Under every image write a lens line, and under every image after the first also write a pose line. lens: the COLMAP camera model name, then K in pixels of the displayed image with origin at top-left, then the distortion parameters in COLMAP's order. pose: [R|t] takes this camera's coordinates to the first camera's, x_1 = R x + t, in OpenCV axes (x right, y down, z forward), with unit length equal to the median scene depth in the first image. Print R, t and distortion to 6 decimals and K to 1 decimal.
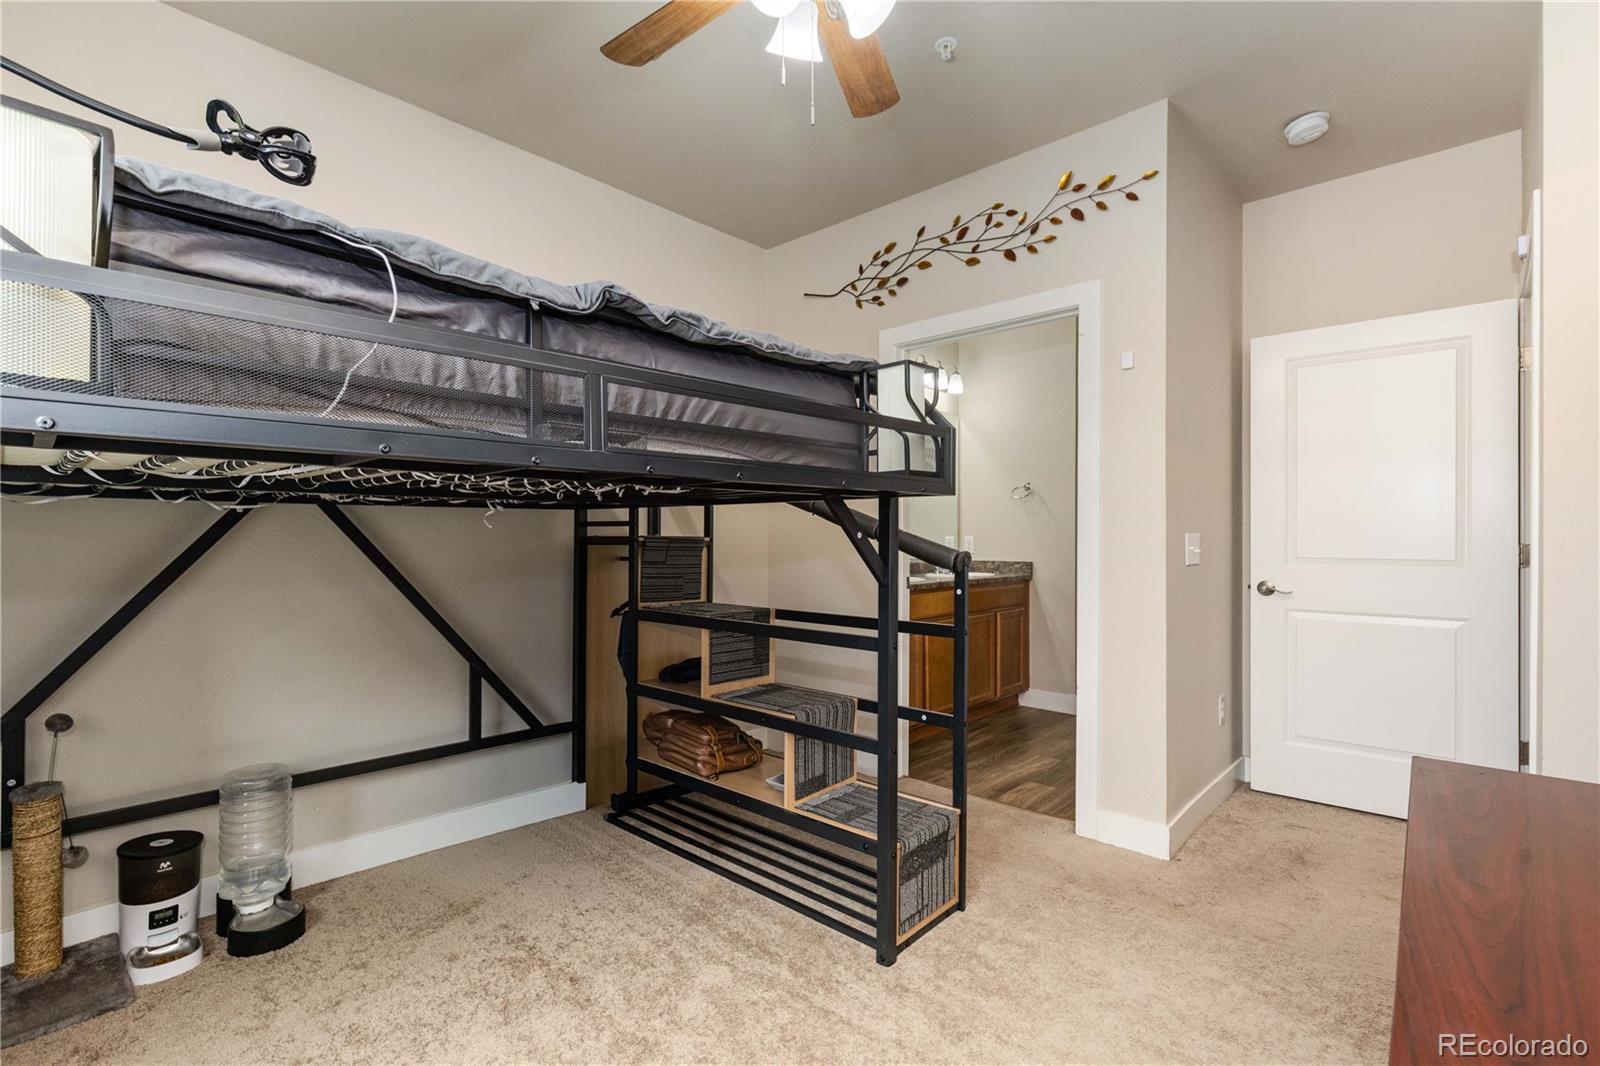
lens RADIAL K [[728.2, 0, 802.8], [0, 728.2, 535.0], [0, 0, 1]] dist [0.012098, -0.001928]
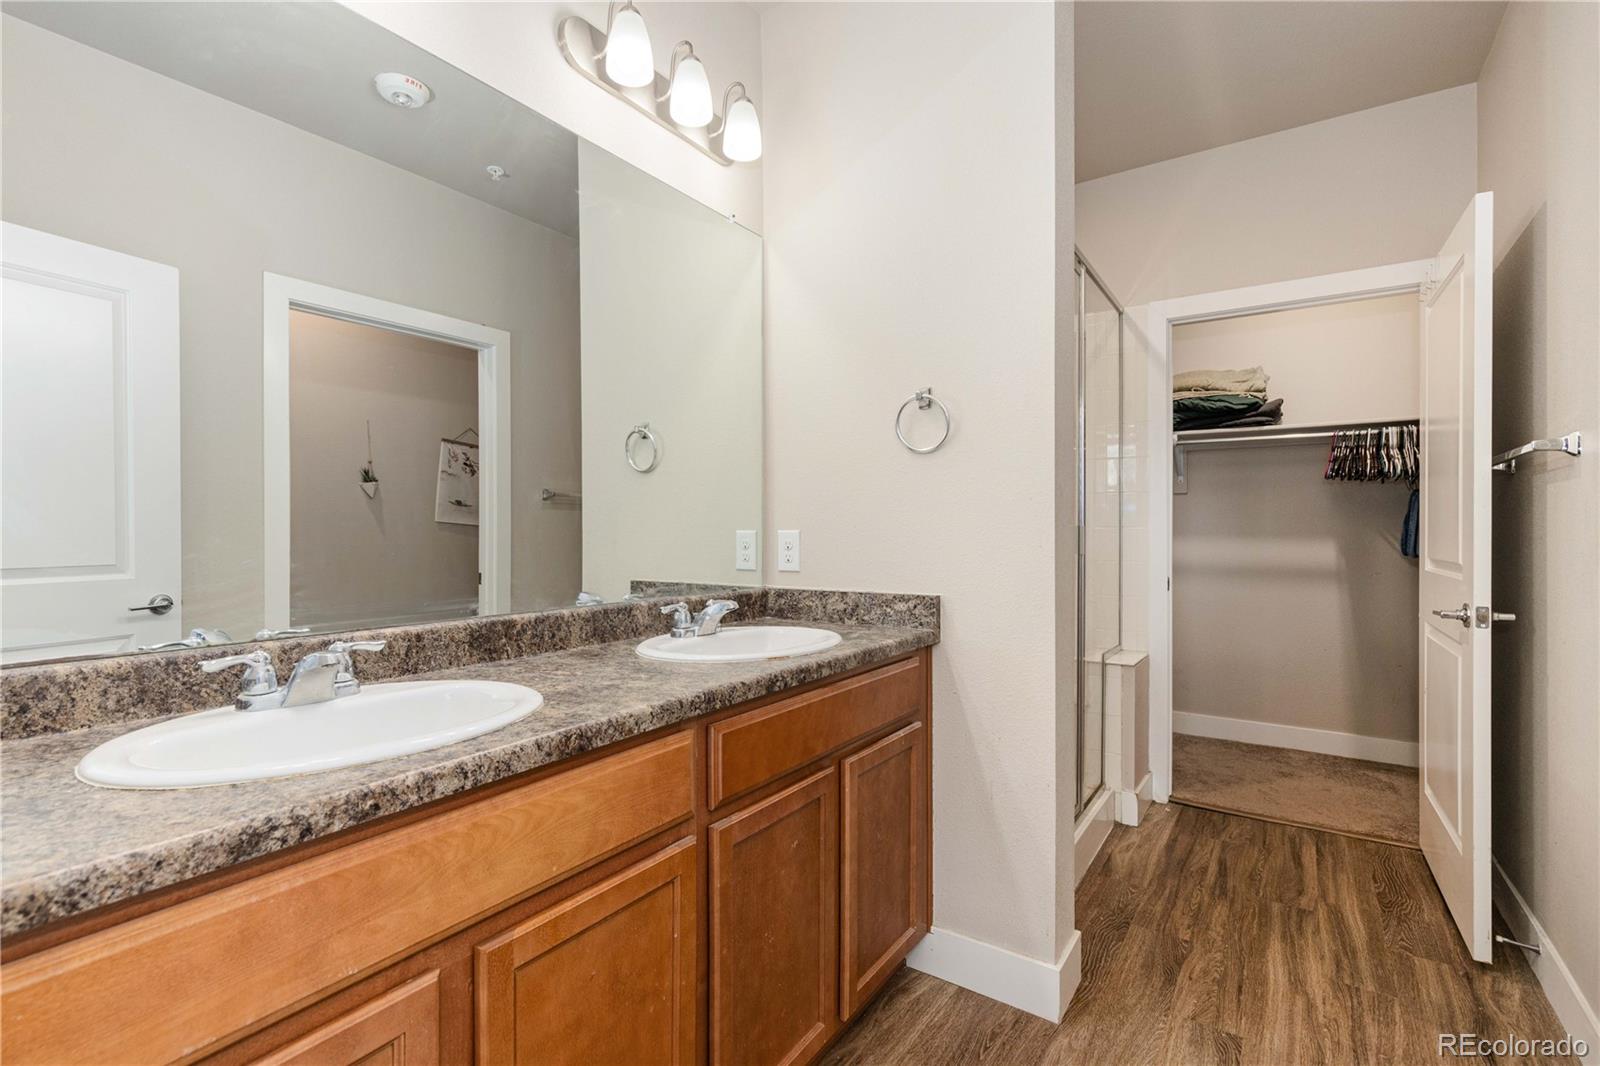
lens RADIAL K [[728.2, 0, 802.1], [0, 728.2, 527.8], [0, 0, 1]] dist [0.012098, -0.001928]
pose [[0.989367, -0.004504, 0.145369, 0.188954], [0.005693, 0.999954, -0.007764, 0.003692], [-0.145327, 0.008509, 0.989347, 0.634241]]
